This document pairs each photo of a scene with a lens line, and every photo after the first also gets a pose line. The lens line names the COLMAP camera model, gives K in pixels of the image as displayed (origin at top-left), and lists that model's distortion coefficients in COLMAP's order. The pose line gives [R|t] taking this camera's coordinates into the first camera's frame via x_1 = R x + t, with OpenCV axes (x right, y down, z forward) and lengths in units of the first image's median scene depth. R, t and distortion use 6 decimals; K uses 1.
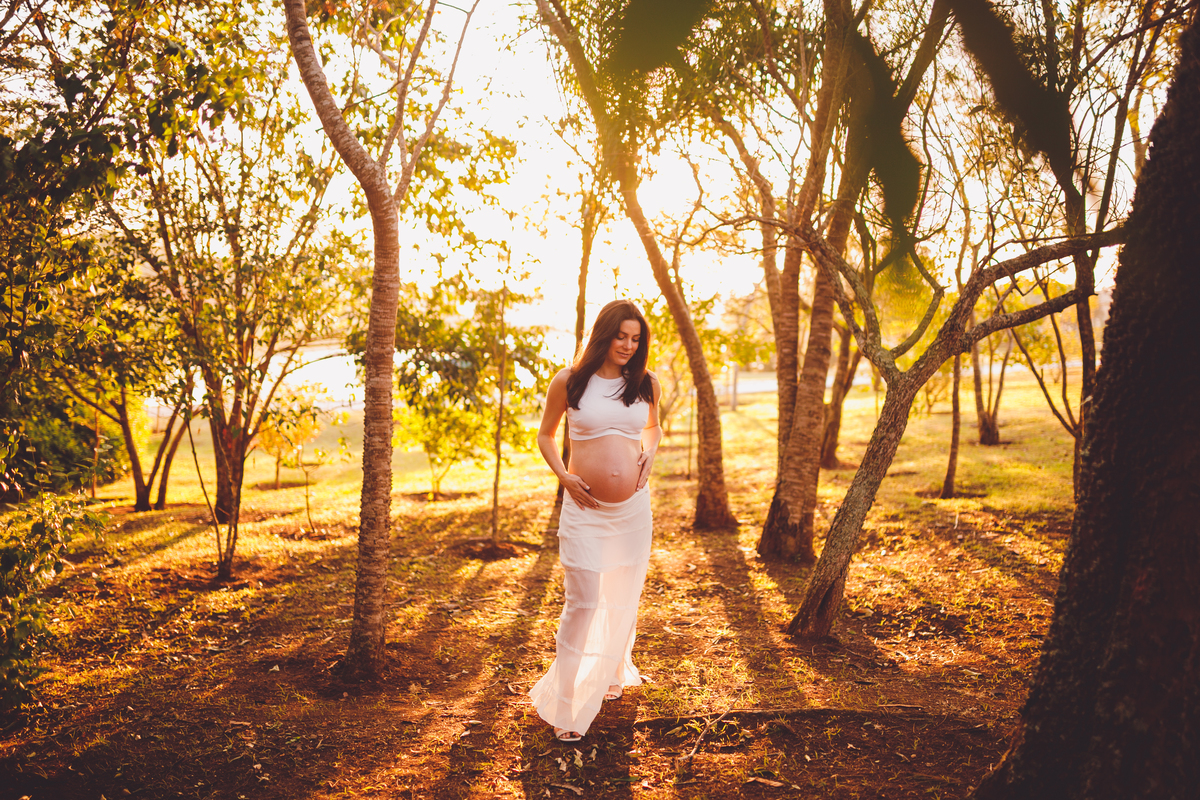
lens RADIAL K [[1206.1, 0, 600.0], [0, 1206.1, 400.0], [0, 0, 1]] dist [-0.002767, -0.010523]
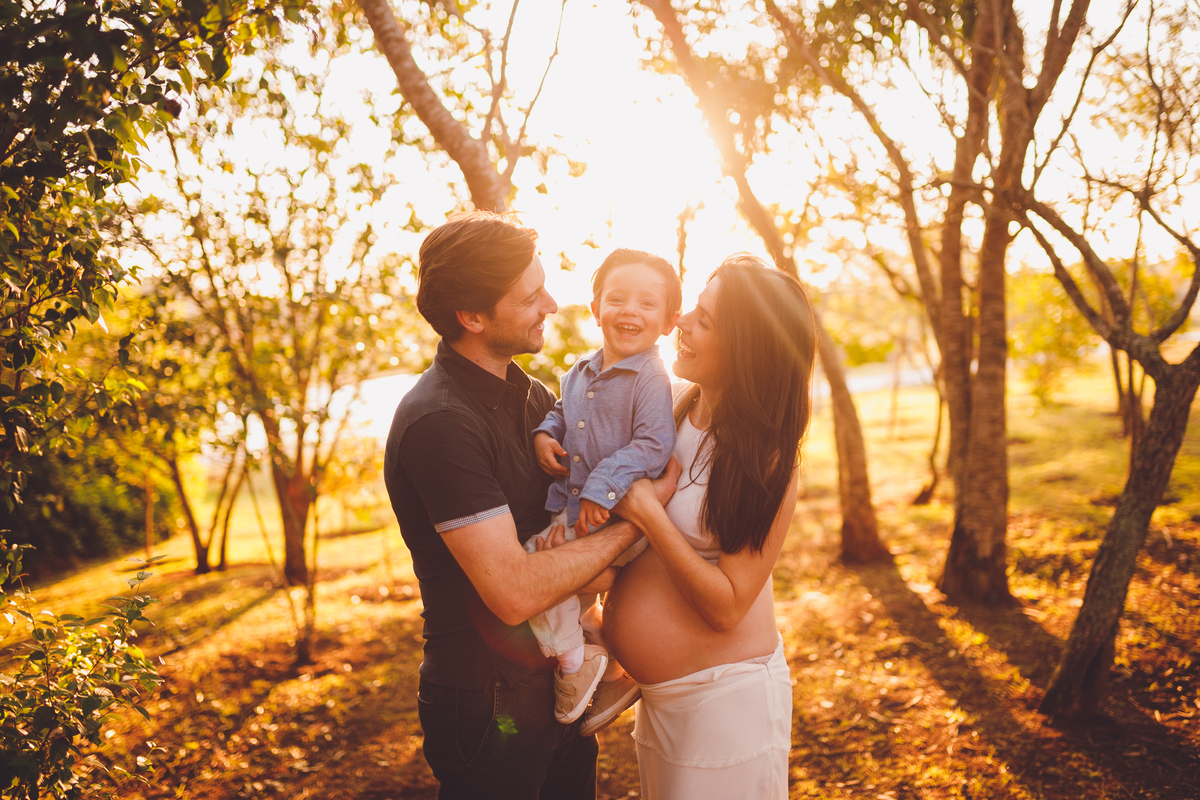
lens RADIAL K [[1206.1, 0, 600.0], [0, 1206.1, 400.0], [0, 0, 1]] dist [-0.002767, -0.010523]
pose [[0.996849, -0.070015, -0.037285, -0.056145], [0.069674, 0.997516, -0.010366, -0.011789], [0.037918, 0.007736, 0.999251, 0.149855]]
